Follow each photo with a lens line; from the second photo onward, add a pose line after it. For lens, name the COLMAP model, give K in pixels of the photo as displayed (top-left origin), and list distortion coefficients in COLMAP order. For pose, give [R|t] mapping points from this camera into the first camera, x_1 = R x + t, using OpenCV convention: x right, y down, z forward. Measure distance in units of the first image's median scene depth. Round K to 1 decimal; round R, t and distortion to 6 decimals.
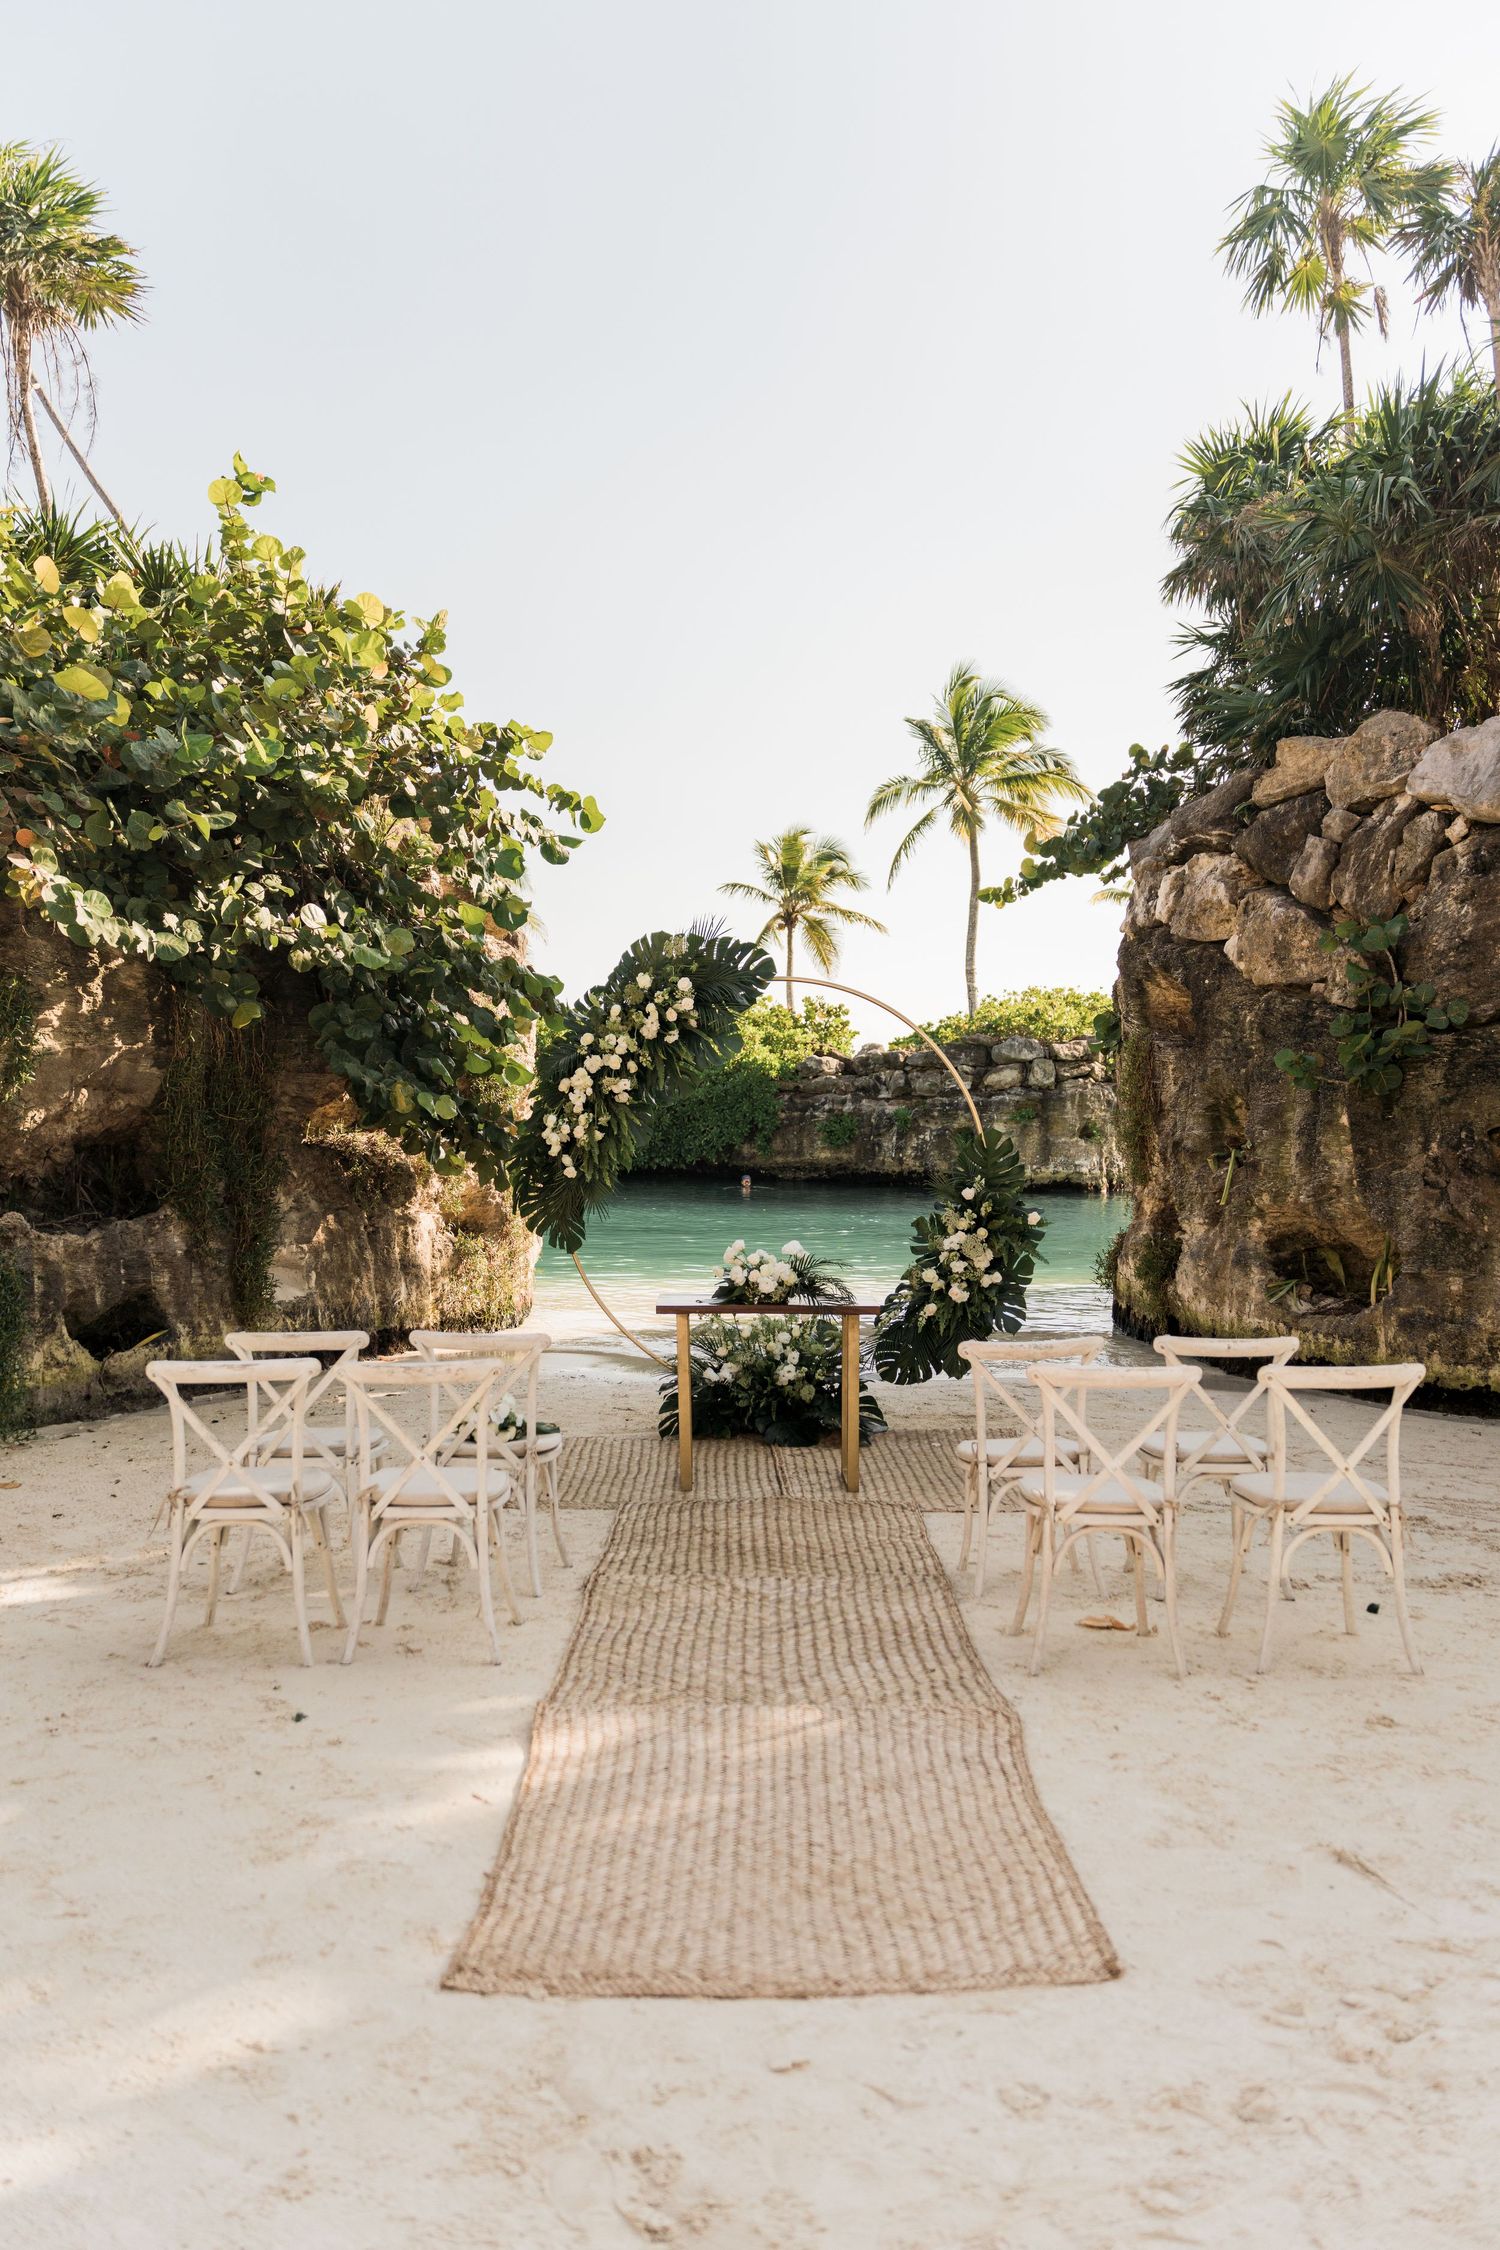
lens RADIAL K [[1764.2, 0, 766.1], [0, 1764.2, 1128.4], [0, 0, 1]] dist [0.038352, -0.072113]
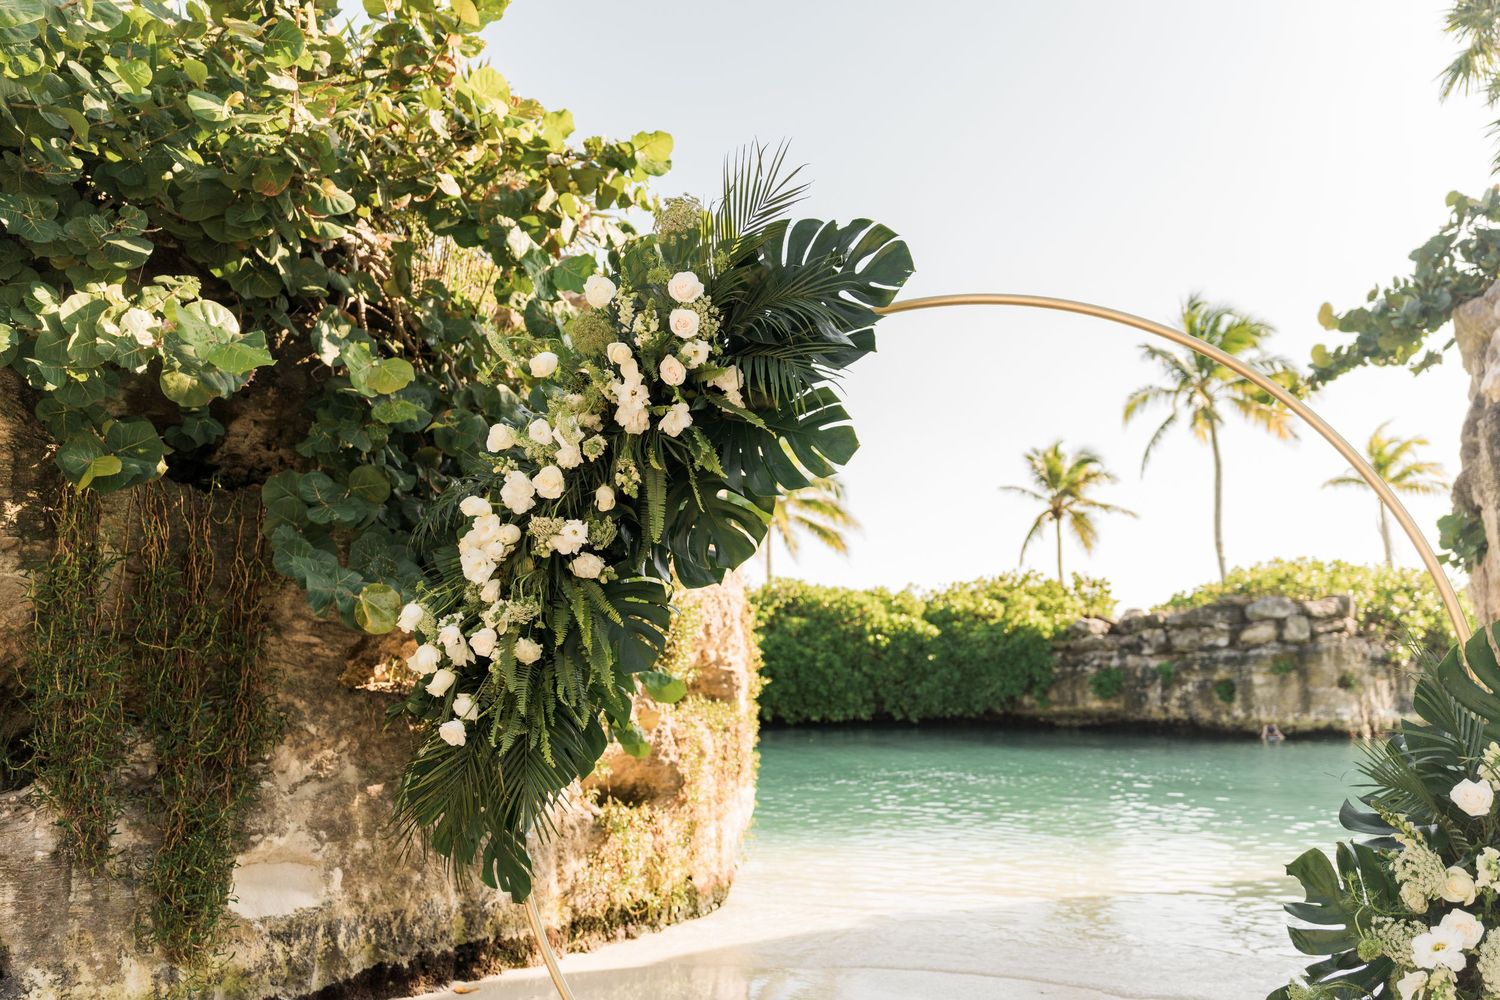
lens RADIAL K [[1176.2, 0, 753.4], [0, 1176.2, 504.4], [0, 0, 1]] dist [0.038352, -0.072113]
pose [[0.969070, -0.045773, -0.242505, 0.009476], [0.007838, 0.987862, -0.155139, 0.003840], [0.246663, 0.148440, 0.957665, 0.191844]]
